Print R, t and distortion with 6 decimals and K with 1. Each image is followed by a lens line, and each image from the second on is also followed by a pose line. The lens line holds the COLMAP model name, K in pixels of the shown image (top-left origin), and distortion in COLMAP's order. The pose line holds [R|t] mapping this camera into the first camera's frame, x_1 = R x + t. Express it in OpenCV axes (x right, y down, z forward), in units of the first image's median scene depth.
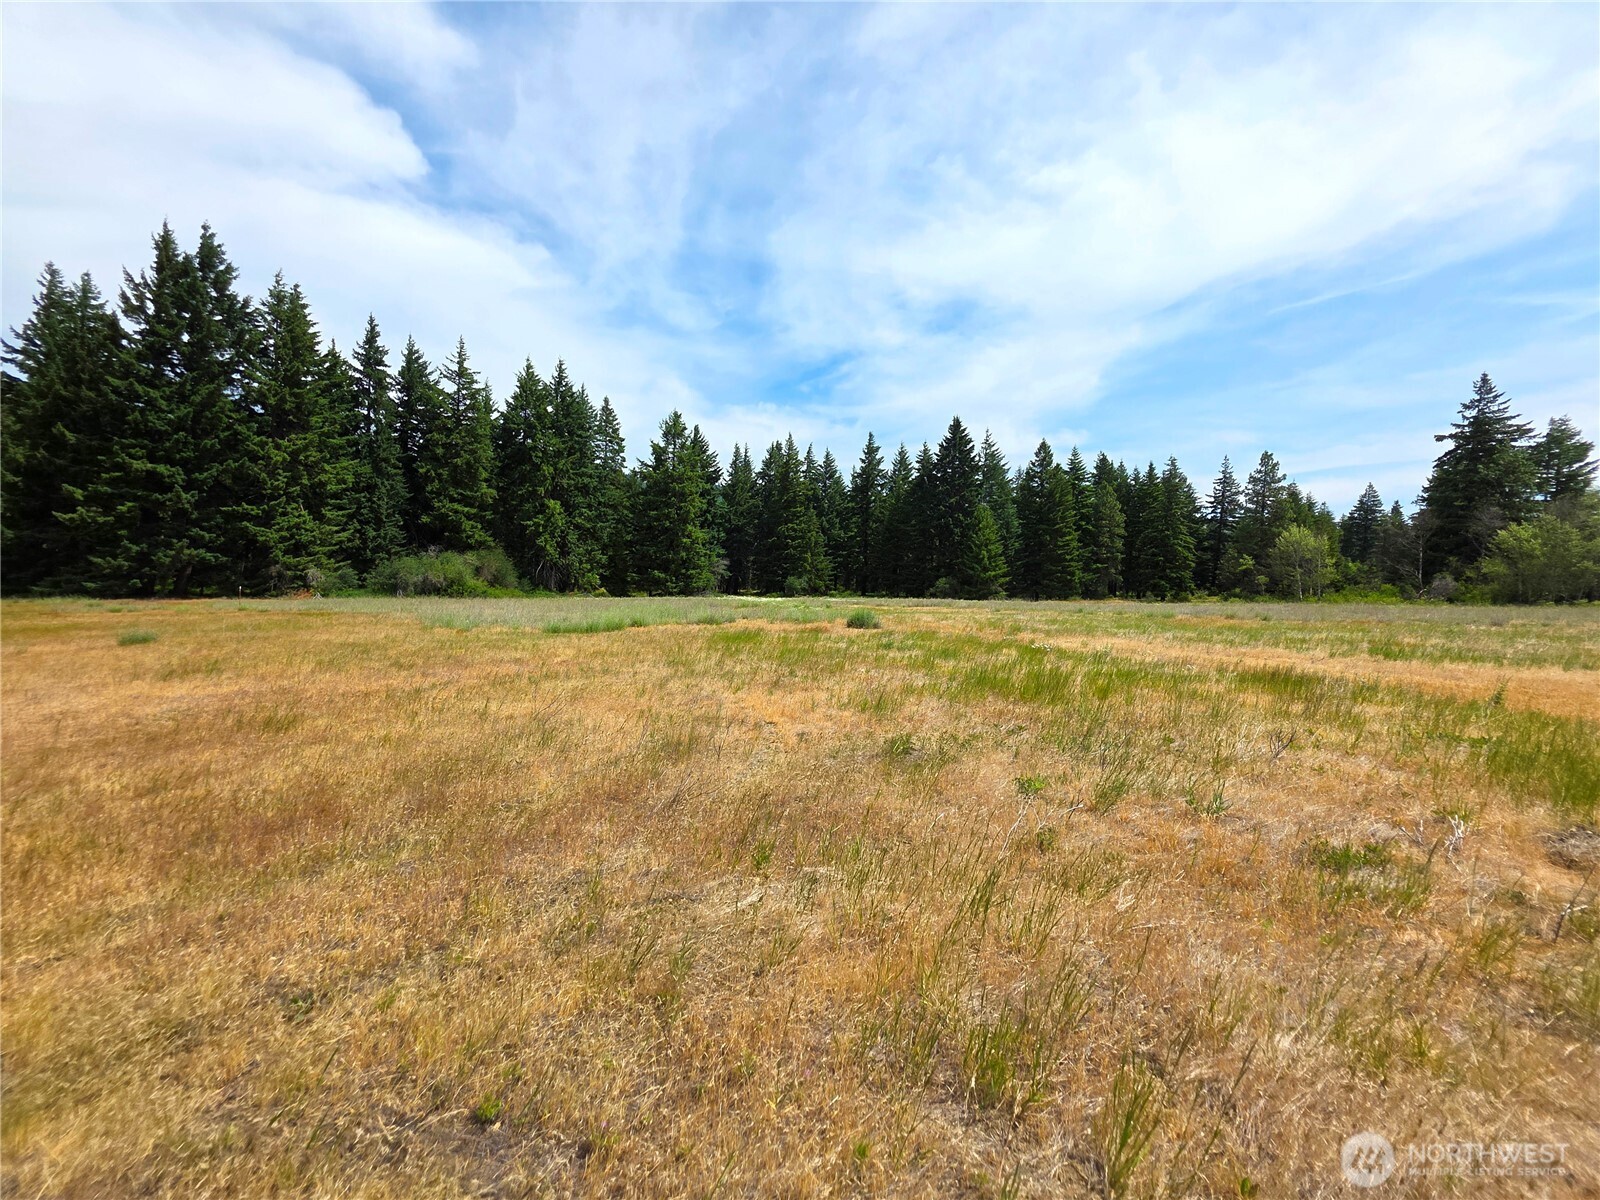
lens RADIAL K [[629.5, 0, 800.0], [0, 629.5, 600.0], [0, 0, 1]] dist [-0.034222, 0.007513]
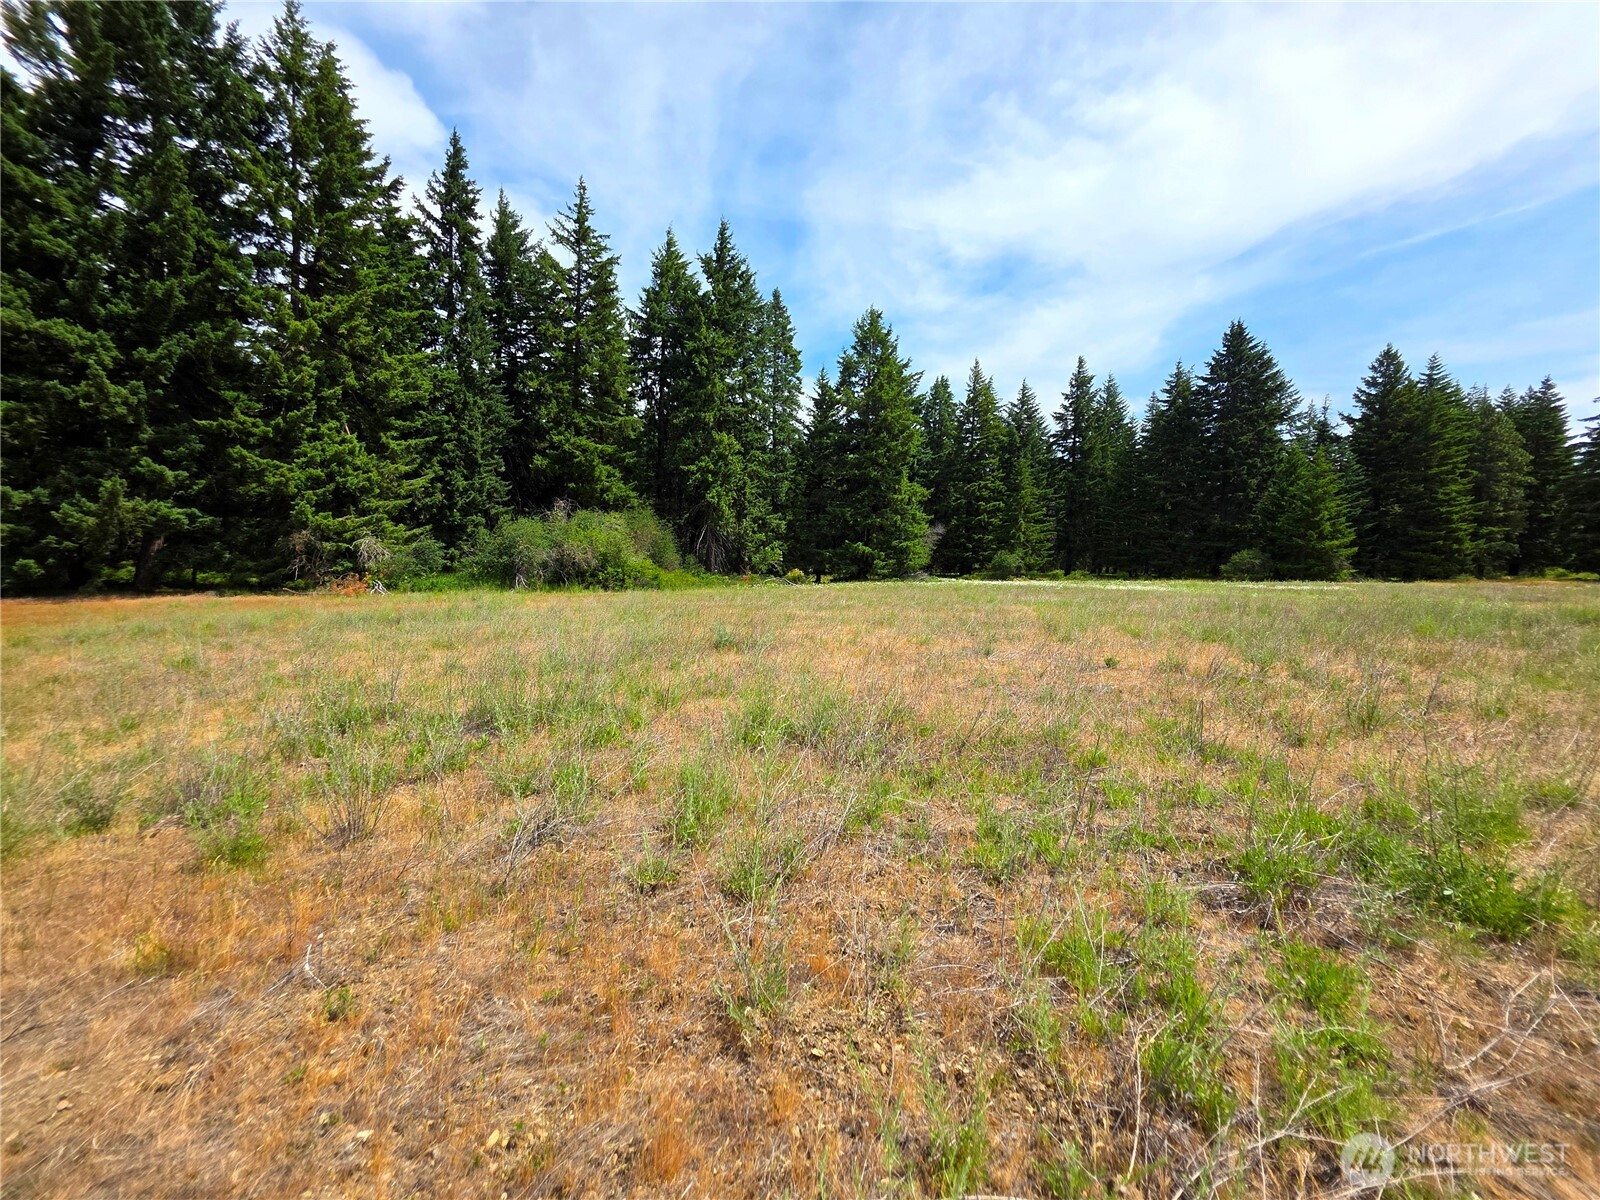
lens RADIAL K [[633.0, 0, 791.3], [0, 633.0, 596.5], [0, 0, 1]] dist [0.001123, -0.000621]
pose [[0.998838, -0.008395, -0.047461, -0.313770], [0.009497, 0.999689, 0.023044, -0.006353], [0.047253, -0.023468, 0.998607, 0.367570]]
